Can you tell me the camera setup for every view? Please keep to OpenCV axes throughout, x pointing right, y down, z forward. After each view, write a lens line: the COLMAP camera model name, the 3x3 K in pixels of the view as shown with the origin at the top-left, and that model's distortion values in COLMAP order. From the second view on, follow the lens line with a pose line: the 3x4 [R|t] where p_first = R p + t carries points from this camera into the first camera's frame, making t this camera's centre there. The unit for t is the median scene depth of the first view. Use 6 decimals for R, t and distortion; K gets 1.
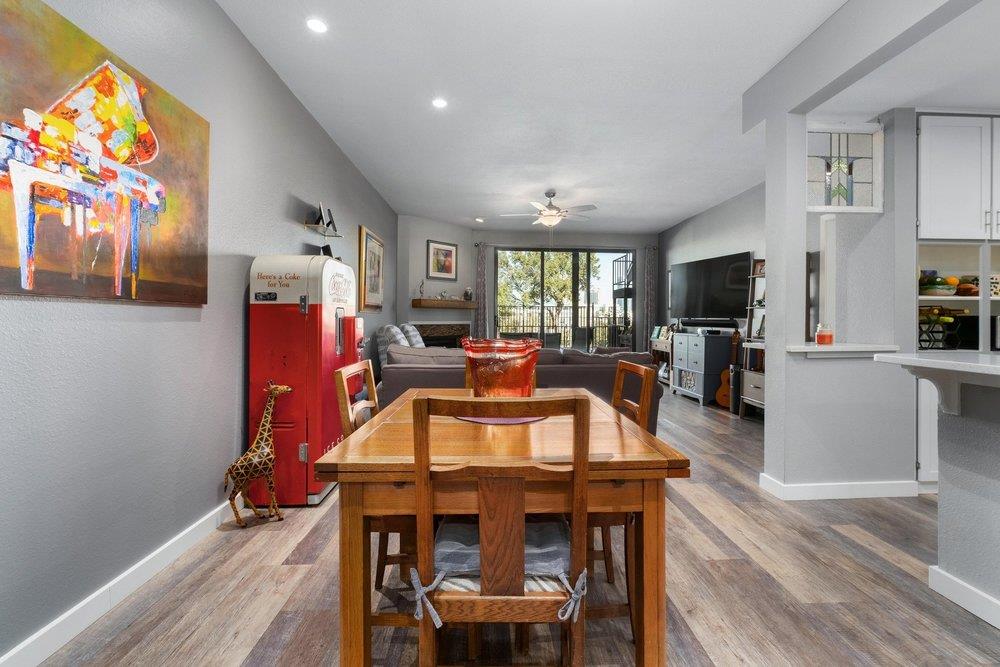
lens RADIAL K [[422.2, 0, 505.3], [0, 422.2, 320.5], [0, 0, 1]] dist [-0.007141, 0.000222]
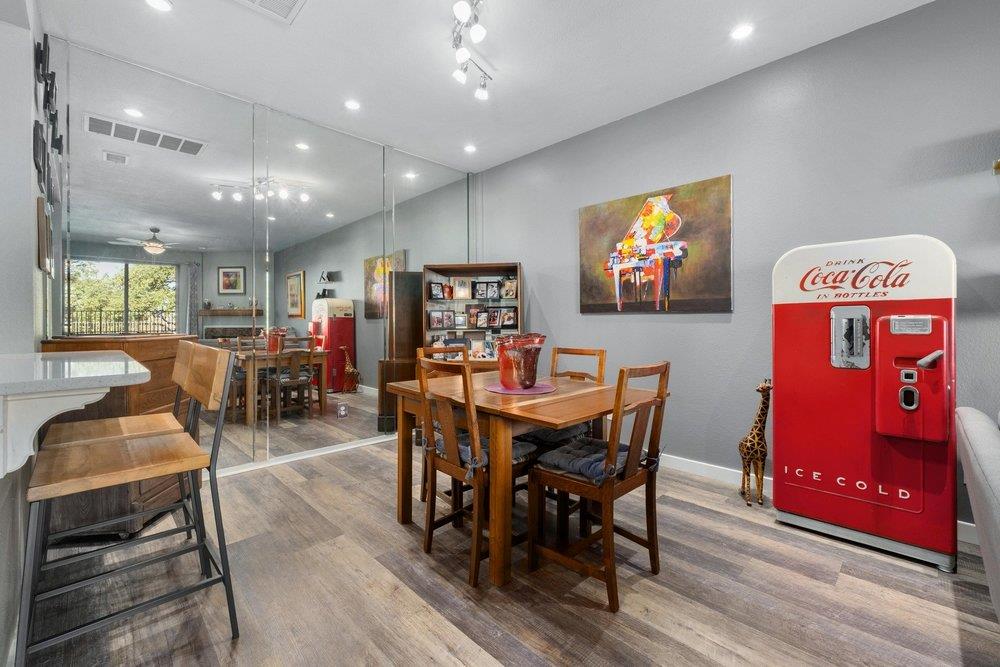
lens RADIAL K [[422.2, 0, 505.3], [0, 422.2, 320.5], [0, 0, 1]] dist [-0.007141, 0.000222]
pose [[-0.735845, 0.000560, -0.677149, 0.906727], [0.002164, 0.999996, -0.001526, -0.006896], [0.677146, -0.002588, -0.735844, 1.862663]]
